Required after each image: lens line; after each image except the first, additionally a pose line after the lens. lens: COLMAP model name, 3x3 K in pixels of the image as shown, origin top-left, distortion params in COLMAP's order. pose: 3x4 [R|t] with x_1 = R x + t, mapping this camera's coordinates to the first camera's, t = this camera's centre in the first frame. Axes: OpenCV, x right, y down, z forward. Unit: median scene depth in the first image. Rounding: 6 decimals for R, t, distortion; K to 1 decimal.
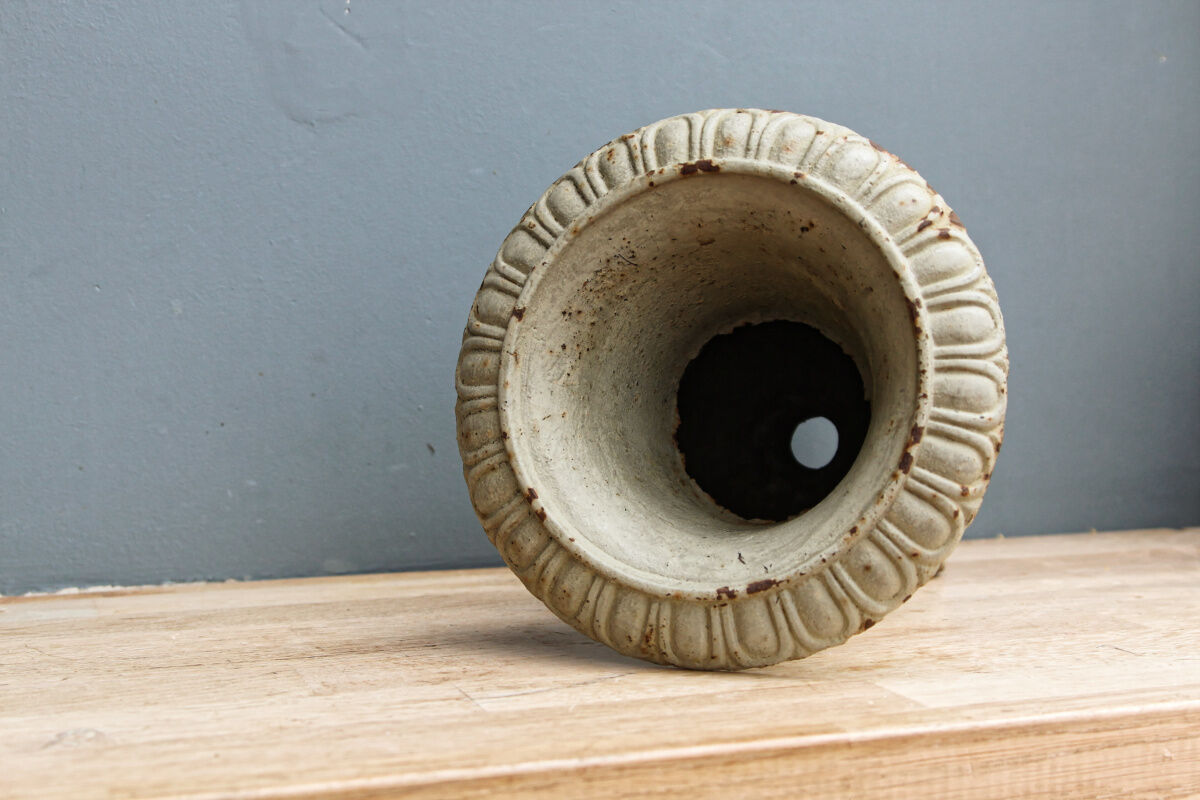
lens RADIAL K [[1805.0, 0, 585.9], [0, 1805.0, 402.0], [0, 0, 1]] dist [0.000823, 0.000000]
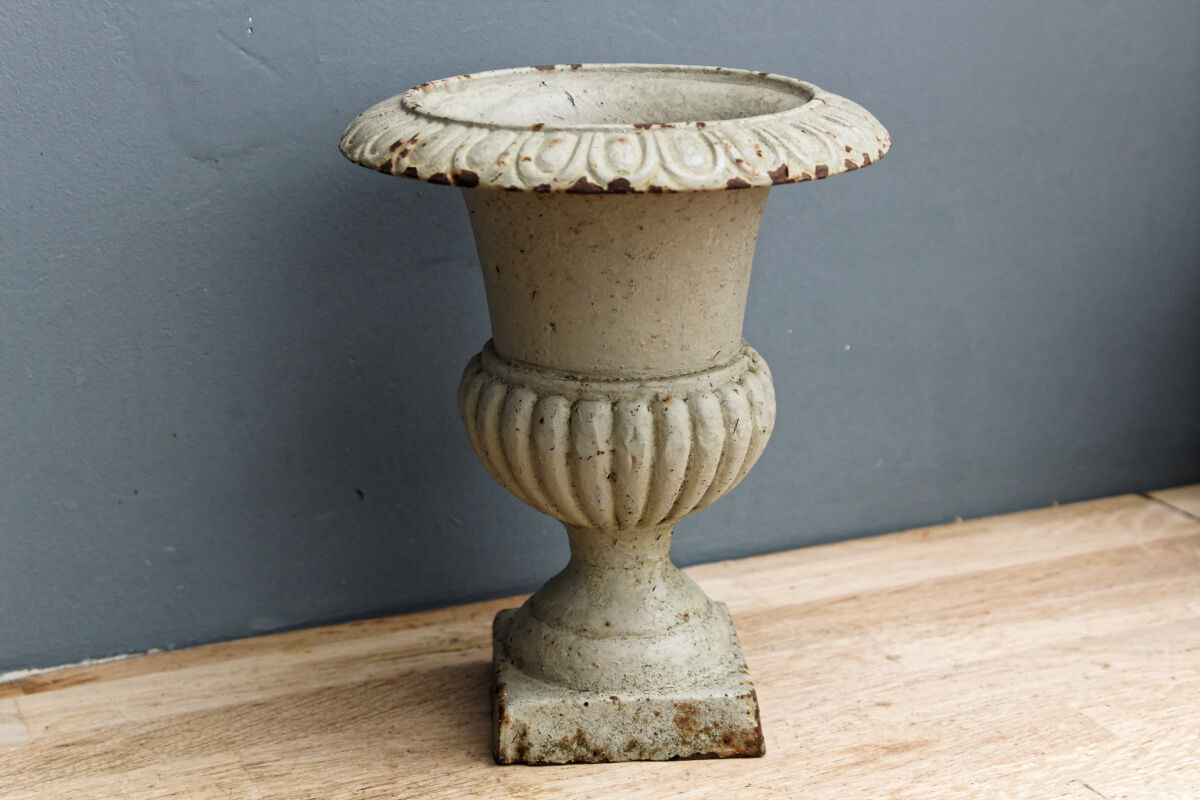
lens RADIAL K [[2131.5, 0, 586.0], [0, 2131.5, 421.7], [0, 0, 1]] dist [0.019435, 0.000000]
pose [[0.997254, -0.029738, 0.067827, -0.048867], [0.014934, 0.977774, 0.209129, -0.268917], [-0.072539, -0.207542, 0.975533, -0.078443]]
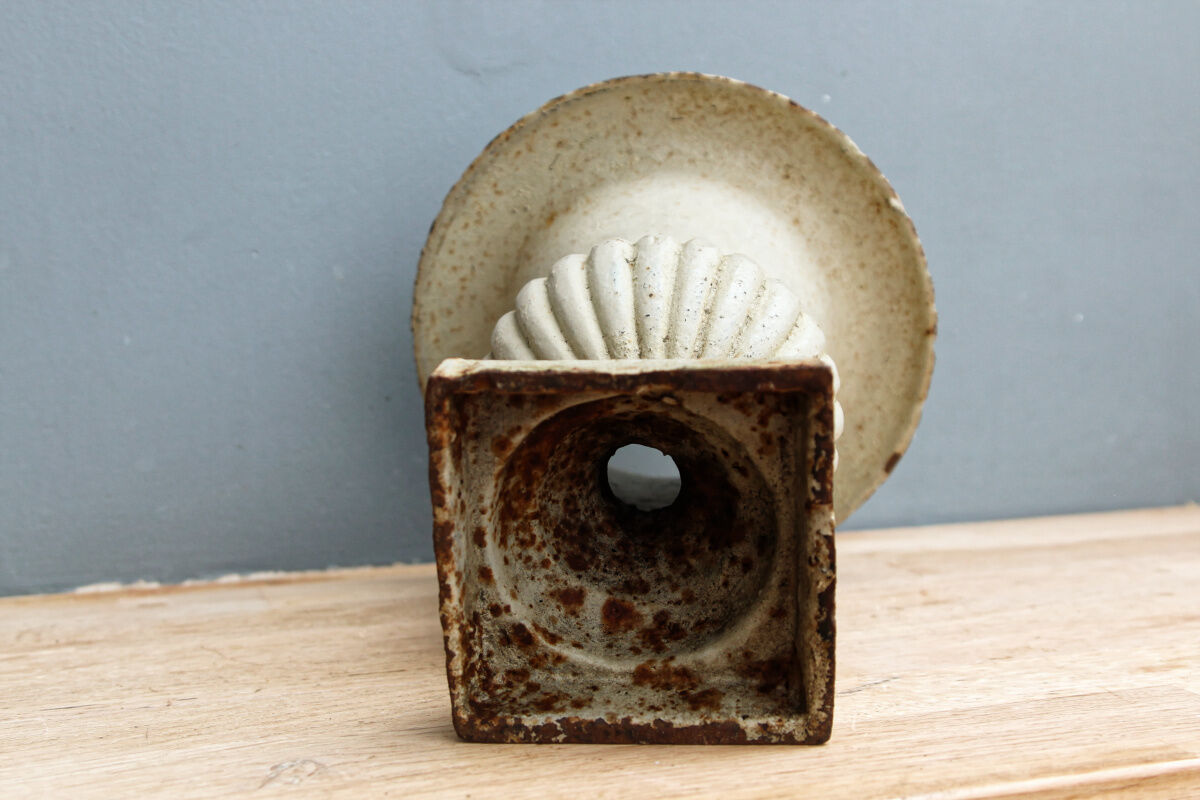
lens RADIAL K [[1676.1, 0, 591.1], [0, 1676.1, 402.9], [0, 0, 1]] dist [0.014307, 0.000000]
pose [[0.999725, -0.013029, -0.019484, -0.086079], [0.013477, 0.999644, 0.023034, -0.004125], [0.019177, -0.023290, 0.999545, 0.145127]]
